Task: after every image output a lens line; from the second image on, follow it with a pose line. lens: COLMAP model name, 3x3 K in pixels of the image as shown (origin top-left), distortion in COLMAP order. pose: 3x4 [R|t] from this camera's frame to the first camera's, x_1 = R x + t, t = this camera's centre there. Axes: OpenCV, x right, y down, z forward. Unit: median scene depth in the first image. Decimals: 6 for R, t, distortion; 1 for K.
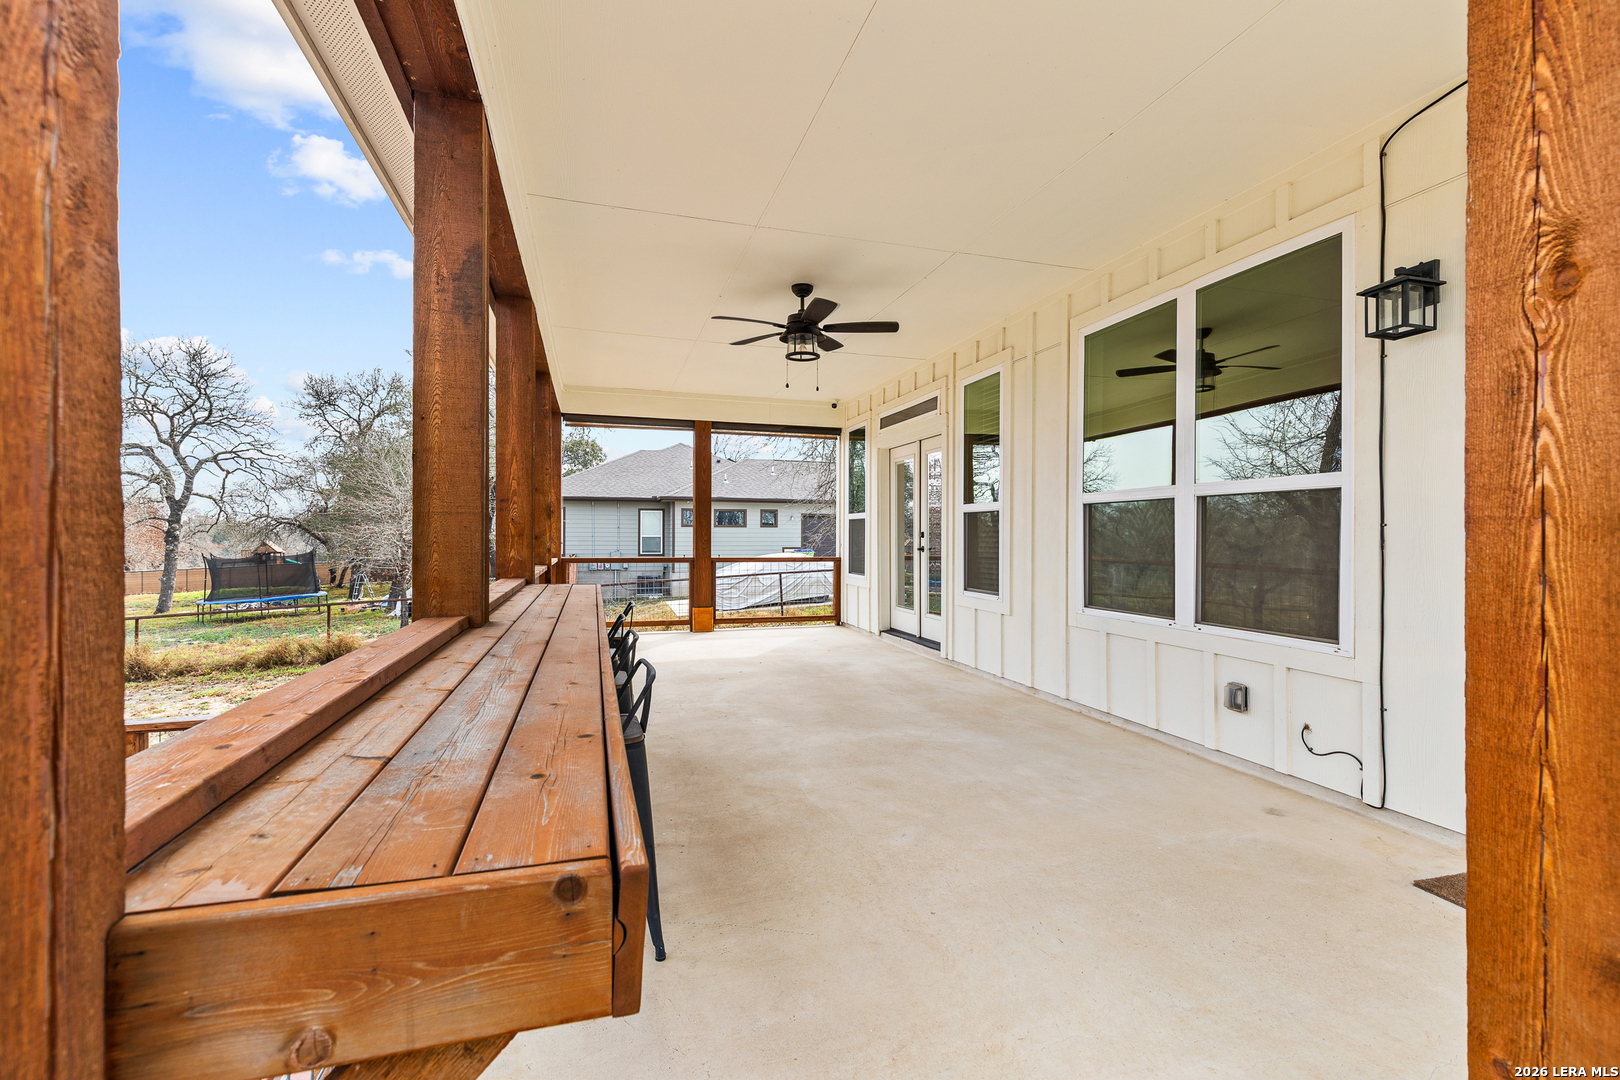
lens RADIAL K [[735.8, 0, 820.2], [0, 735.8, 534.5], [0, 0, 1]] dist [0.010074, -0.000214]
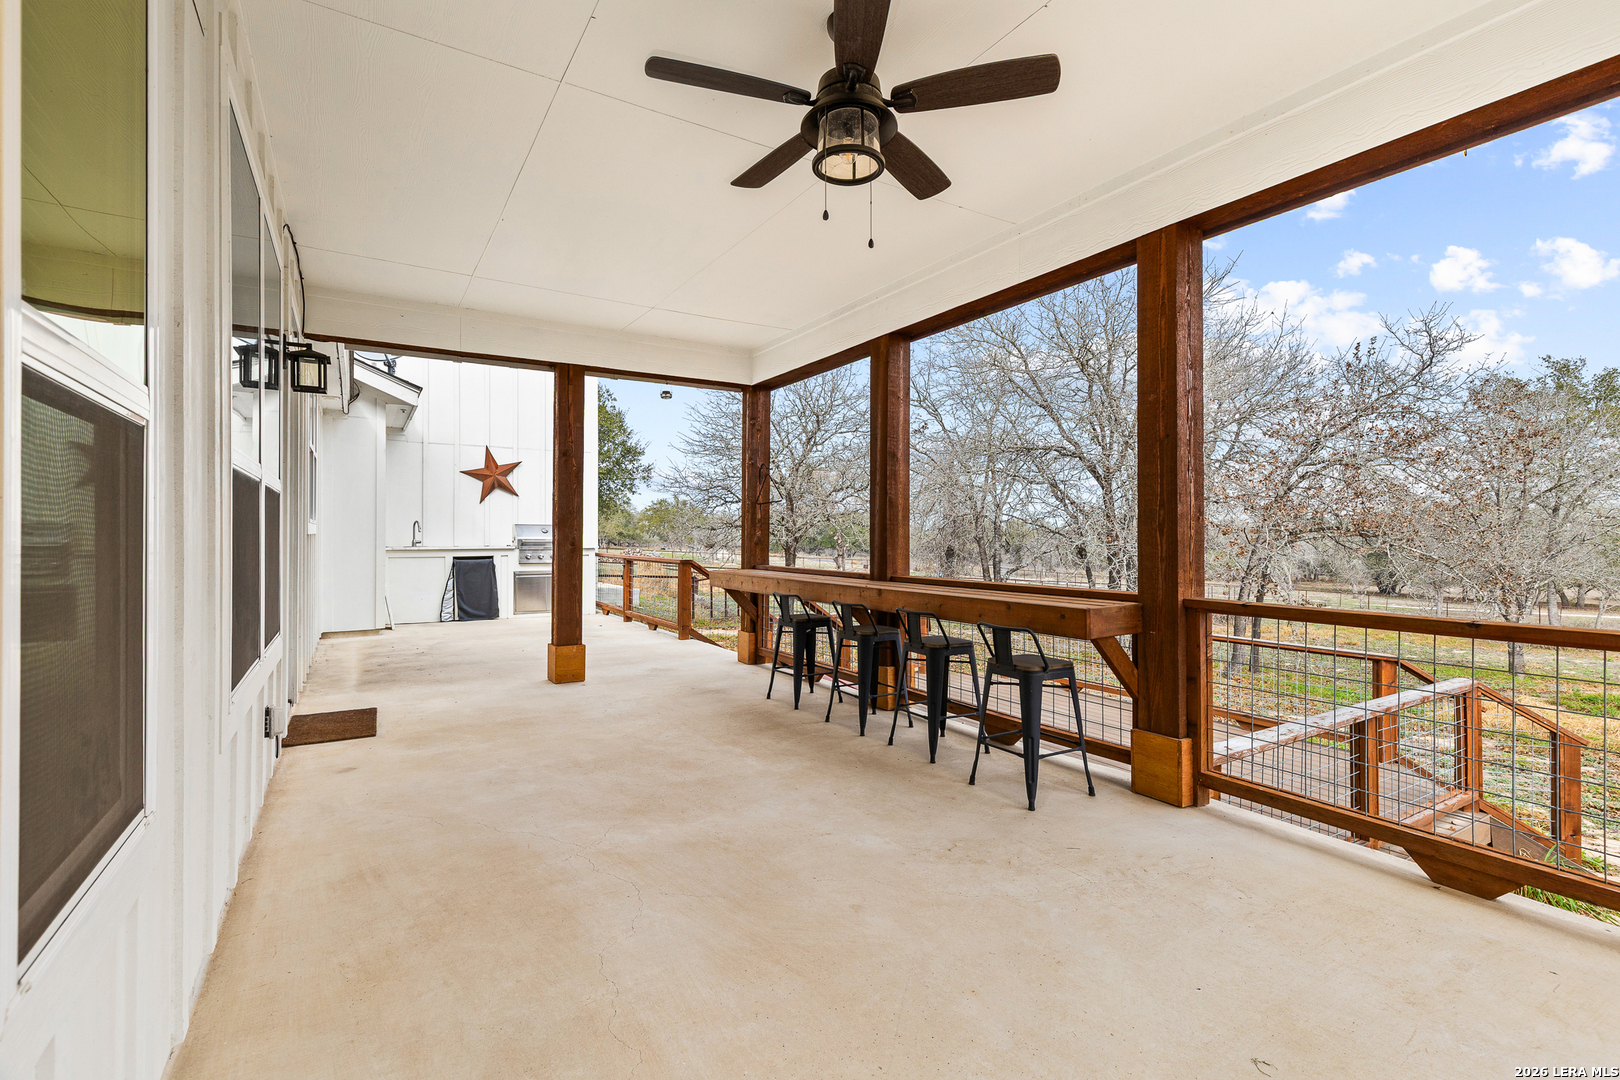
lens RADIAL K [[735.8, 0, 820.2], [0, 735.8, 534.5], [0, 0, 1]] dist [0.010074, -0.000214]
pose [[-0.966174, -0.003987, -0.257862, 0.167669], [-0.003660, 0.999992, -0.001751, -0.003452], [0.257867, -0.000748, -0.966180, 2.105492]]
